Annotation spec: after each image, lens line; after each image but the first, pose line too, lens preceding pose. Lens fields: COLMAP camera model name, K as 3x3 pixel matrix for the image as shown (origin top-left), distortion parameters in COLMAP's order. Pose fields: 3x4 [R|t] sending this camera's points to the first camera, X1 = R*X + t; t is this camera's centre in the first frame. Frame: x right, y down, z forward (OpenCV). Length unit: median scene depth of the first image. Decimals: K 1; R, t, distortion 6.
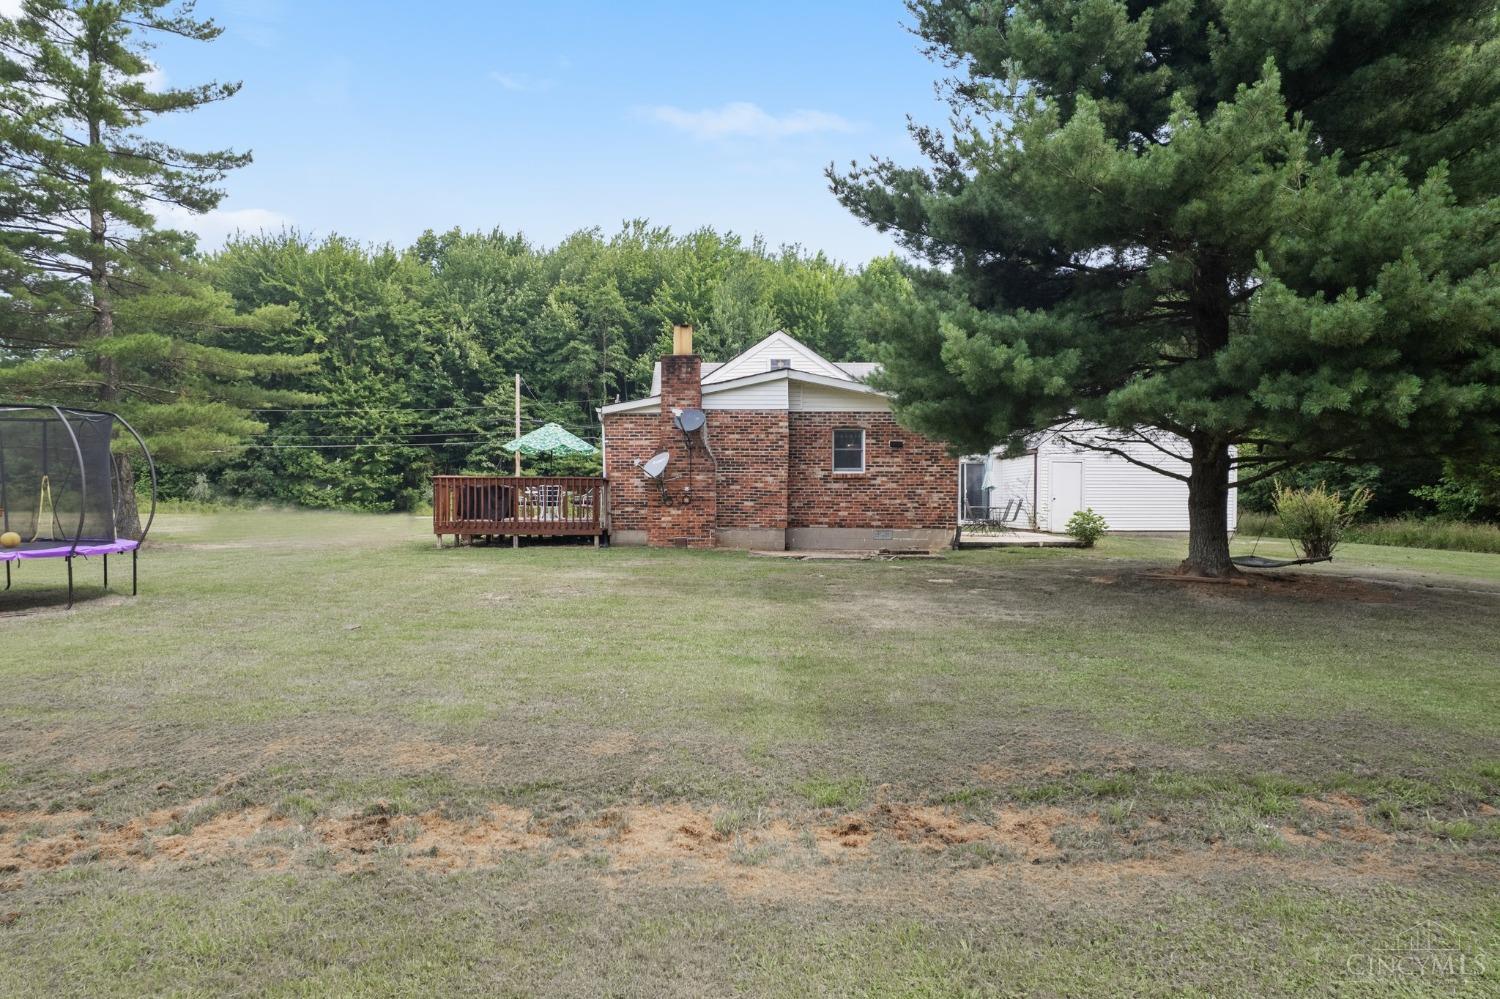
lens RADIAL K [[938.4, 0, 750.0], [0, 938.4, 499.5], [0, 0, 1]] dist [-0.050785, 0.040862]
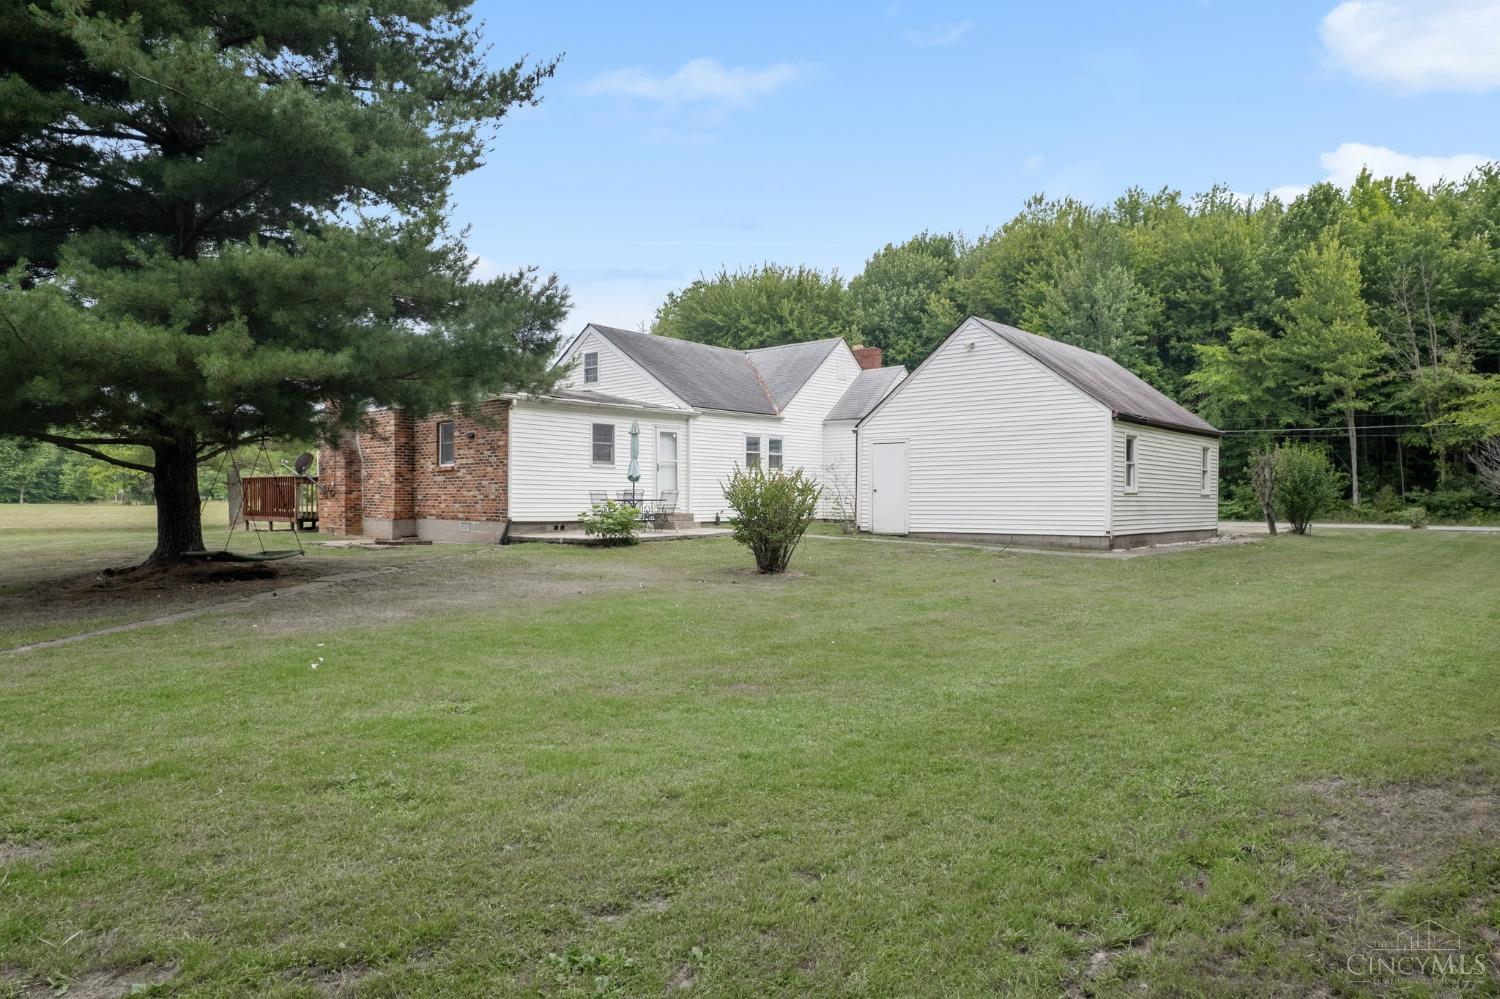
lens RADIAL K [[938.4, 0, 750.0], [0, 938.4, 499.5], [0, 0, 1]] dist [-0.050785, 0.040862]
pose [[0.752174, -0.003163, -0.658956, 1.020808], [0.000765, 0.999992, -0.003927, 0.012542], [0.658964, 0.002450, 0.752171, 0.455194]]
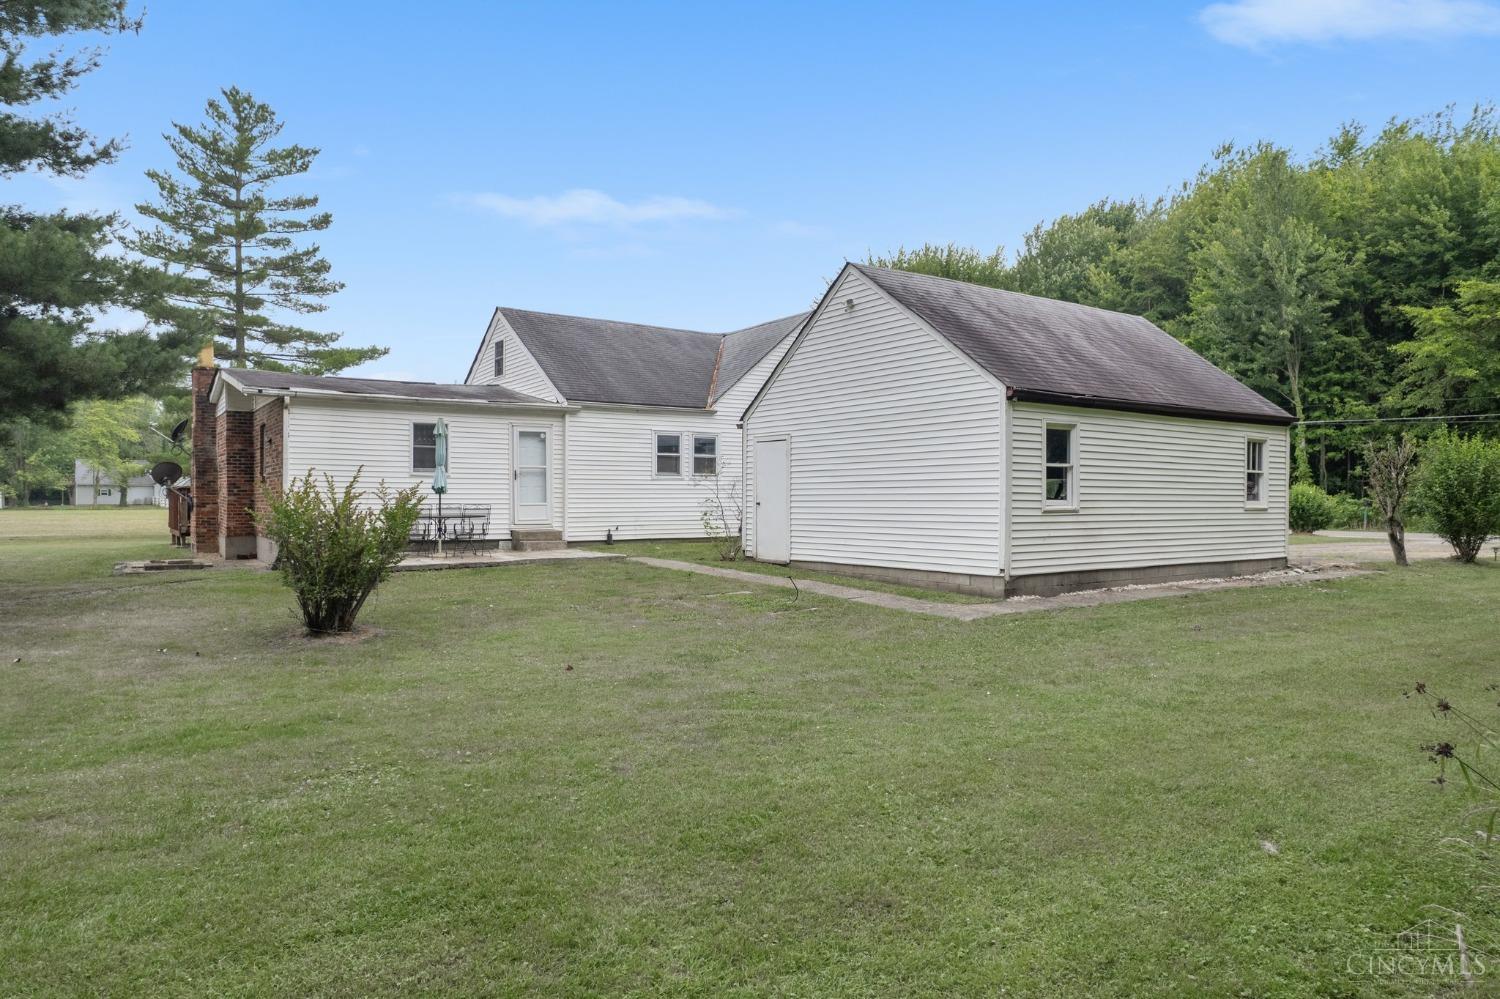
lens RADIAL K [[938.4, 0, 750.0], [0, 938.4, 499.5], [0, 0, 1]] dist [-0.050785, 0.040862]
pose [[0.571840, -0.003644, -0.820357, 1.079349], [0.001255, 0.999993, -0.003567, -0.001327], [0.820365, 0.001010, 0.571840, 0.851013]]
